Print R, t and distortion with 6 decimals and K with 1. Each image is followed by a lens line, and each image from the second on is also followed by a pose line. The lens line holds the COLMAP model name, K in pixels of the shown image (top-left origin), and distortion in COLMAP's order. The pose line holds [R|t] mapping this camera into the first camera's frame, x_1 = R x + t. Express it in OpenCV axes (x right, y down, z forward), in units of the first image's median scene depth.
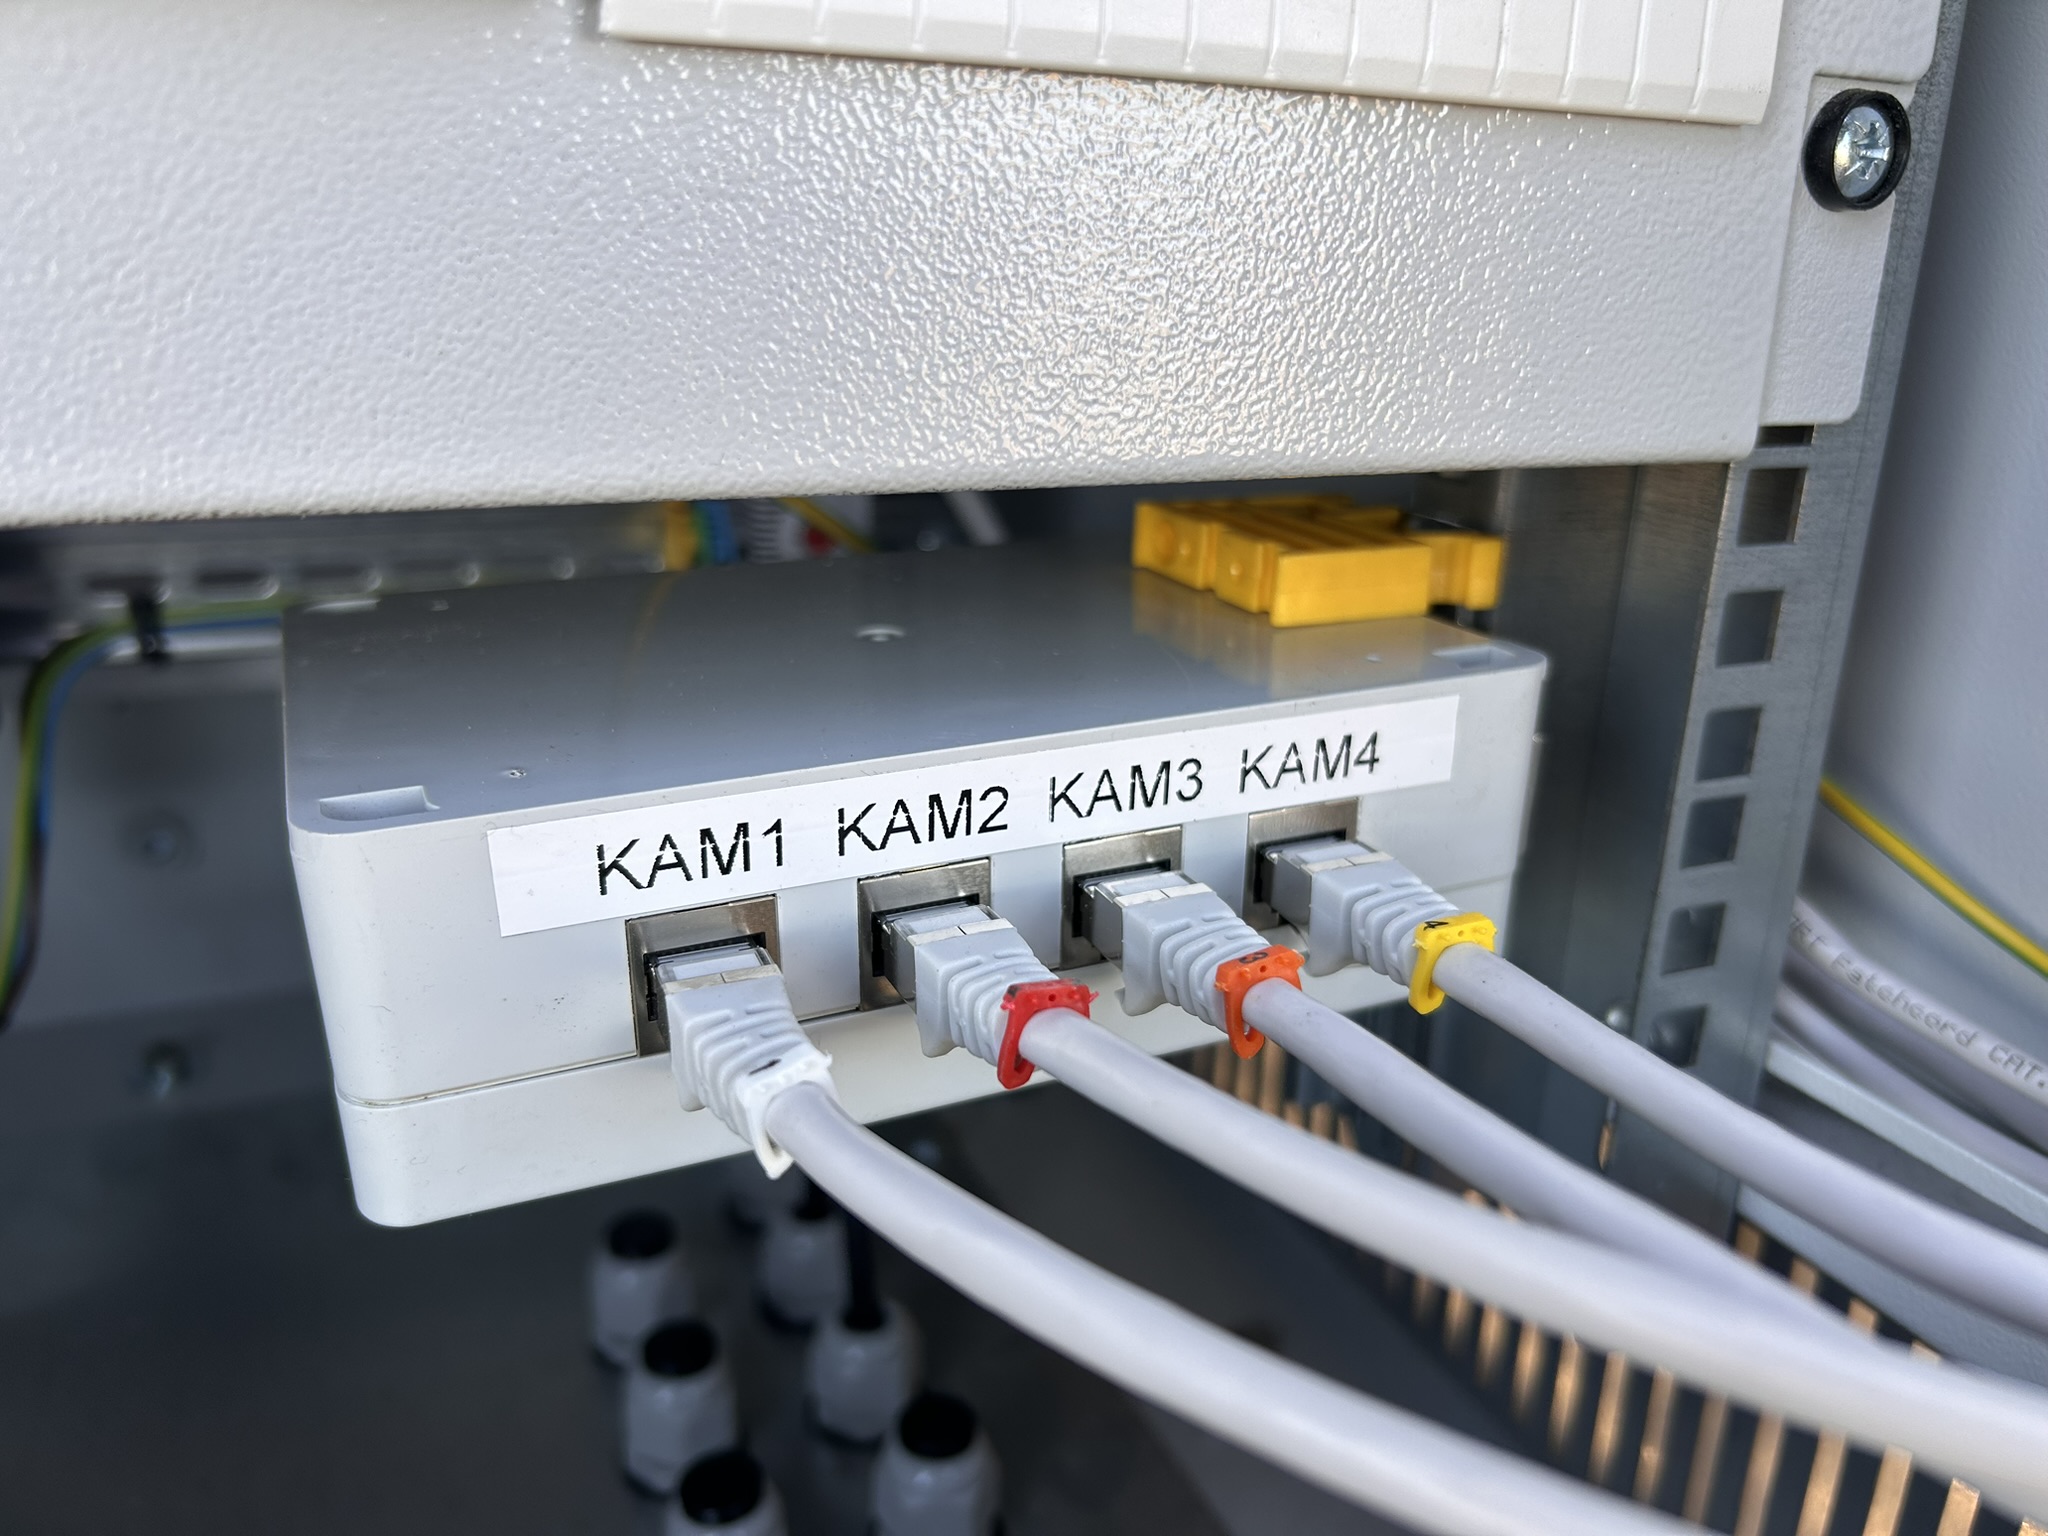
lens RADIAL K [[1576.8, 0, 1024.0], [0, 1576.8, 768.0], [0, 0, 1]] dist [0.046876, -0.073904]
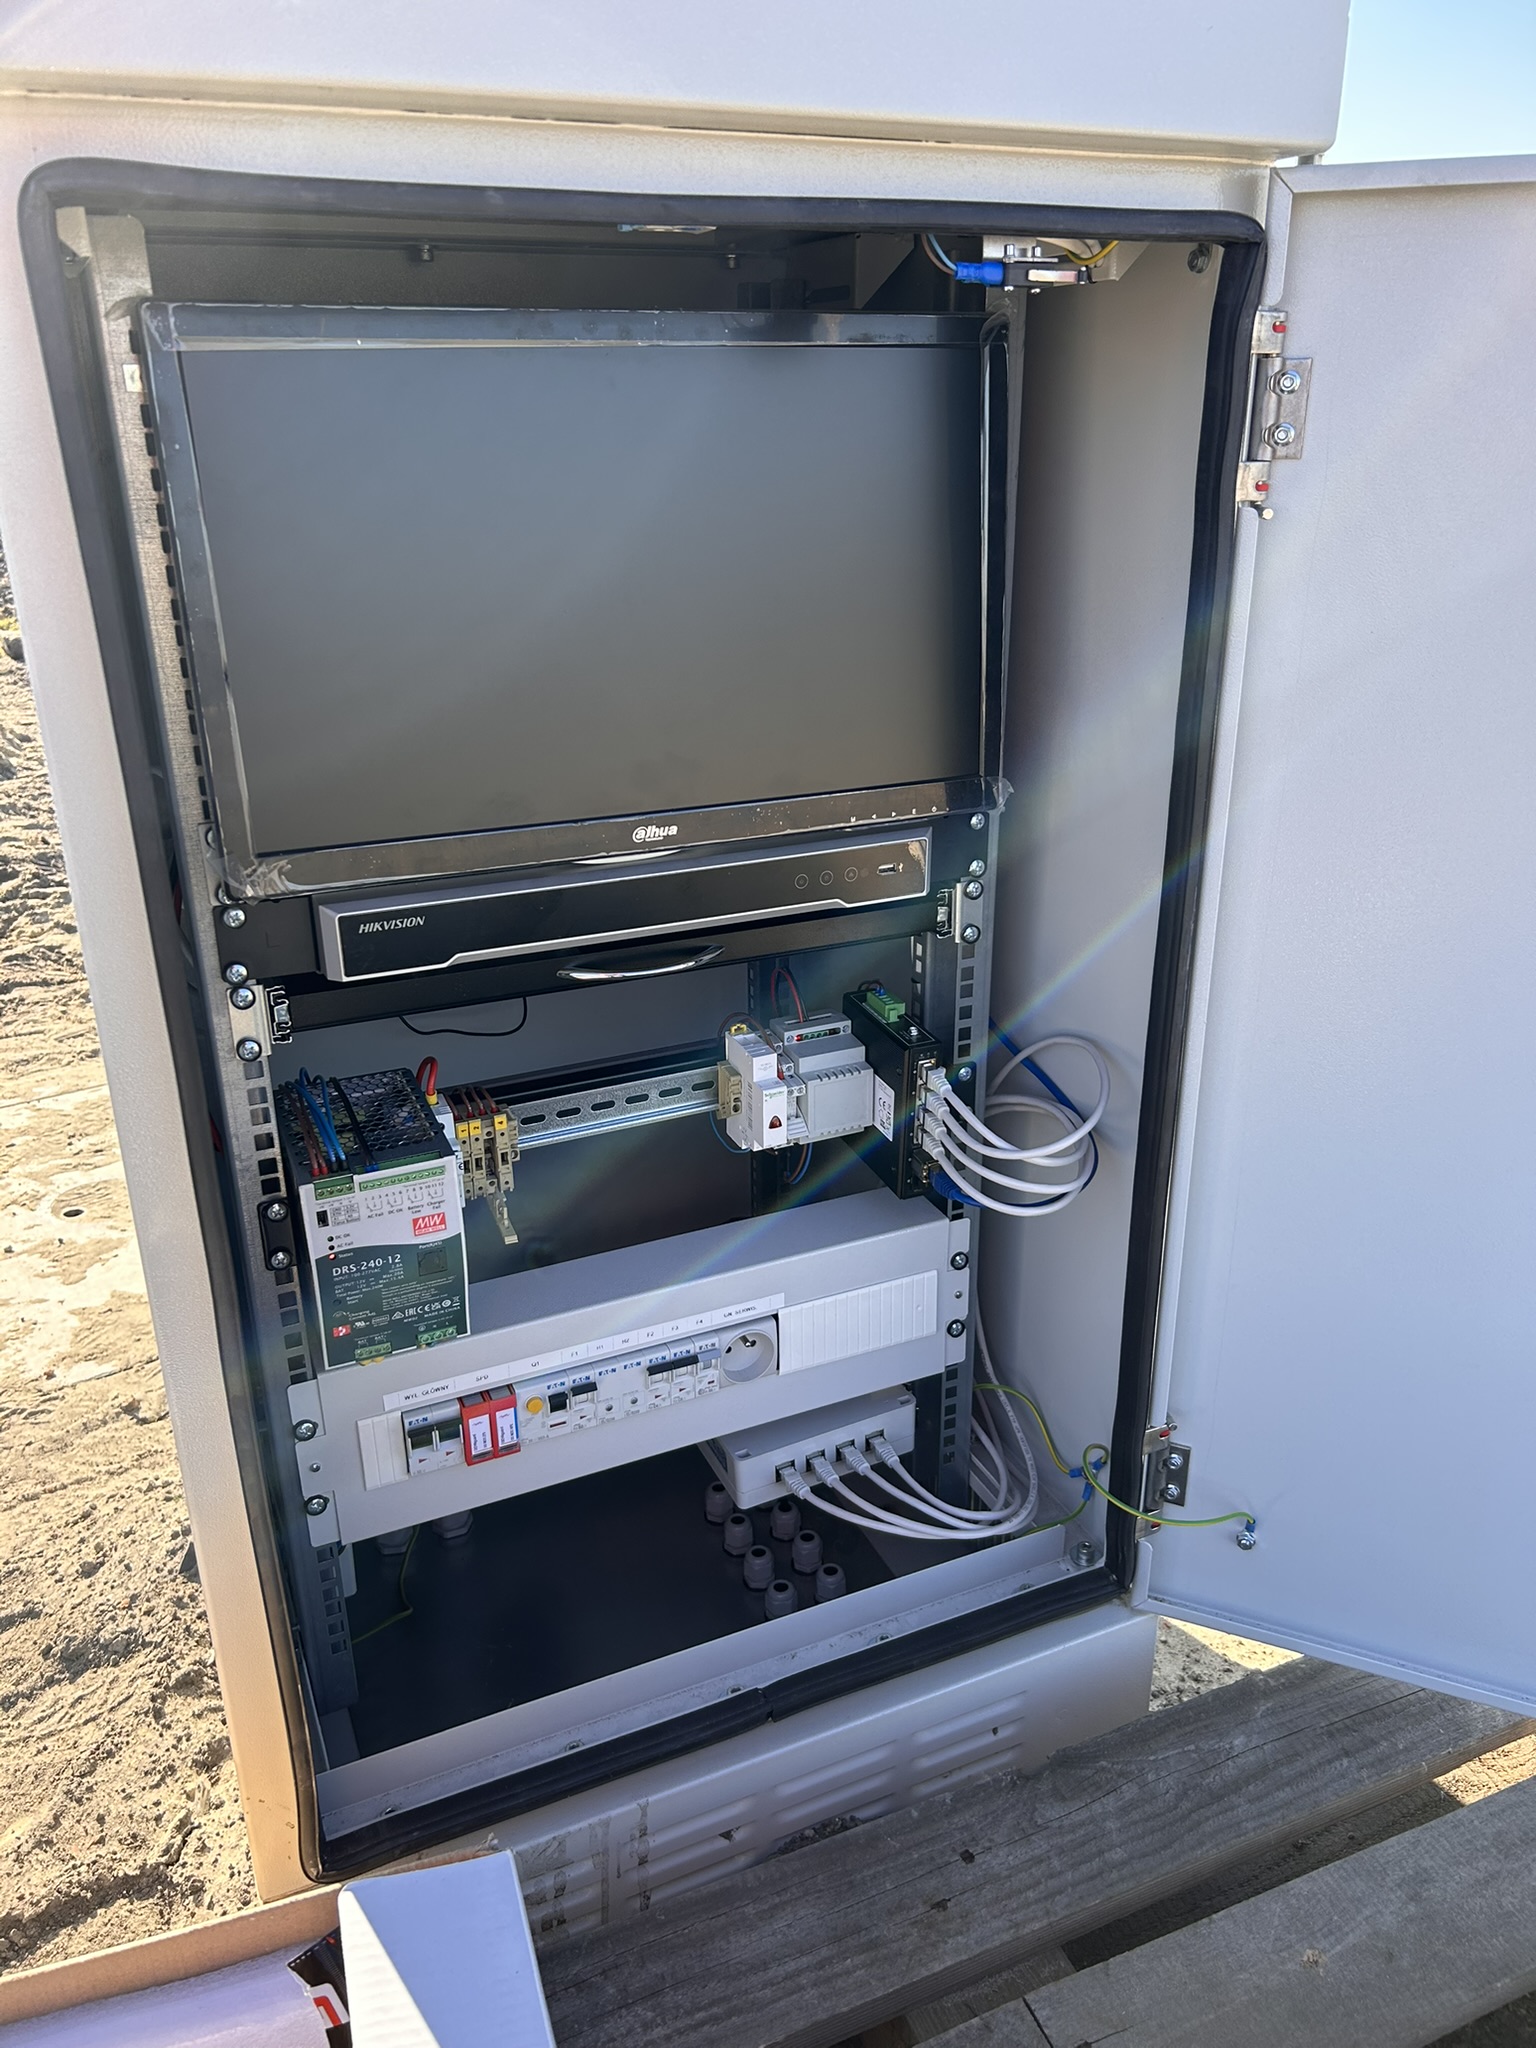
lens RADIAL K [[1576.8, 0, 768.0], [0, 1576.8, 1024.0], [0, 0, 1]] dist [0.046876, -0.073904]
pose [[0.997848, -0.033930, 0.056100, -0.498366], [0.030353, 0.997525, 0.063427, -1.869186], [-0.058113, -0.061588, 0.996408, -4.755124]]
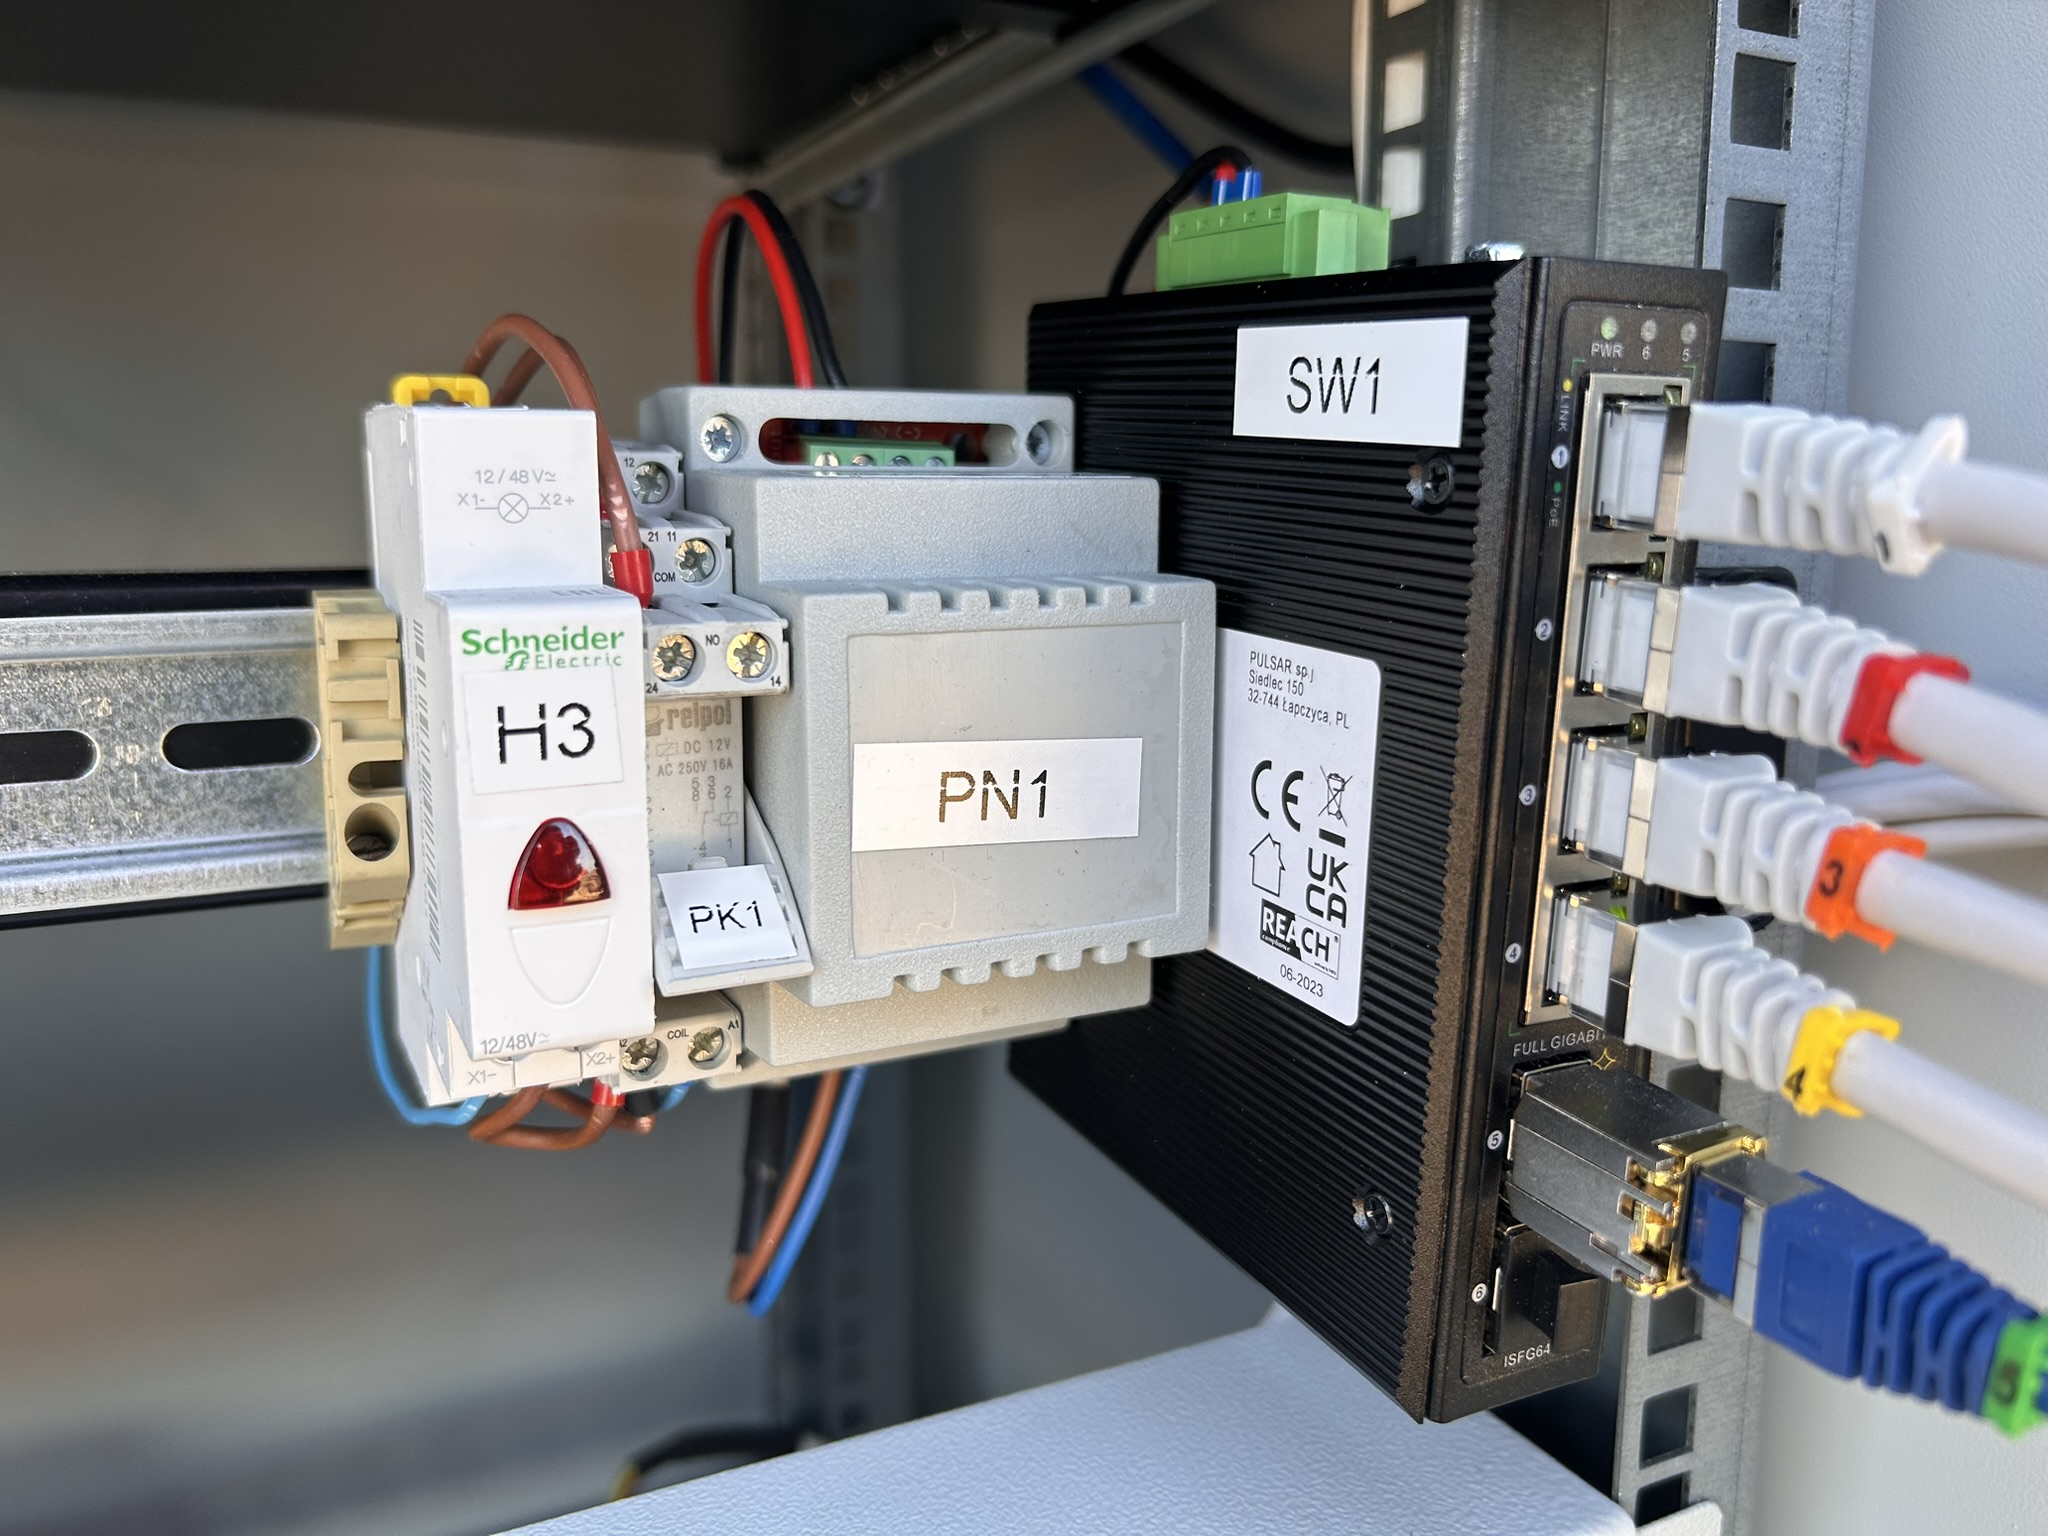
lens RADIAL K [[1590.4, 0, 1018.5], [0, 1590.4, 779.0], [0, 0, 1]] dist [0.011964, -0.001216]
pose [[0.992670, -0.012926, 0.120162, -0.060912], [0.030692, 0.988630, -0.147205, -1.122415], [-0.116893, 0.149814, 0.981780, -0.241596]]
